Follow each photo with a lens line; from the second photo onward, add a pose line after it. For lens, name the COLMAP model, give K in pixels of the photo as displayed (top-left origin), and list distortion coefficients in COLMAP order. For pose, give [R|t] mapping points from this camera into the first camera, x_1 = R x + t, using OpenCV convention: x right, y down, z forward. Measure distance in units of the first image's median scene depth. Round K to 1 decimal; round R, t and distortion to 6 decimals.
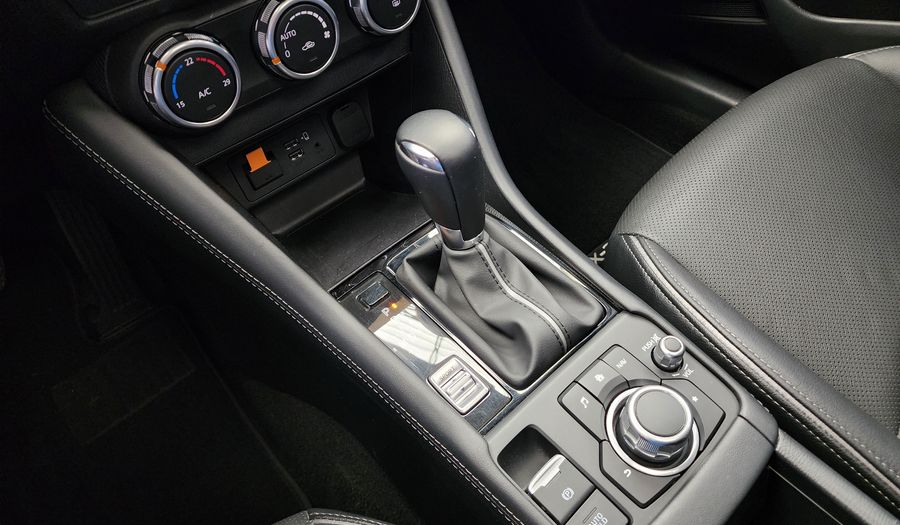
lens RADIAL K [[622.3, 0, 454.1], [0, 622.3, 259.6], [0, 0, 1]] dist [0.093568, -0.091269]
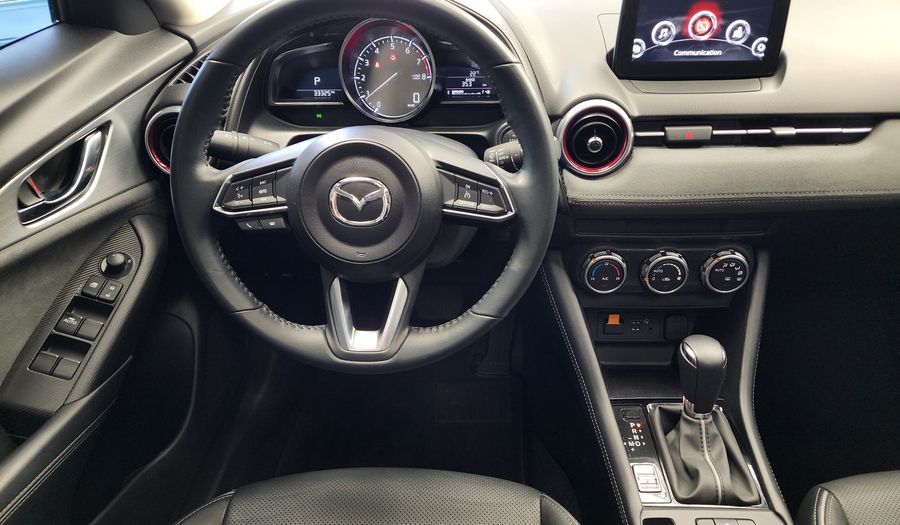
lens RADIAL K [[622.3, 0, 454.1], [0, 622.3, 259.6], [0, 0, 1]] dist [0.093568, -0.091269]
pose [[0.722660, 0.391722, -0.569487, 0.354999], [-0.537595, 0.836404, -0.106869, 0.154491], [0.434458, 0.383383, 0.815023, -0.828909]]
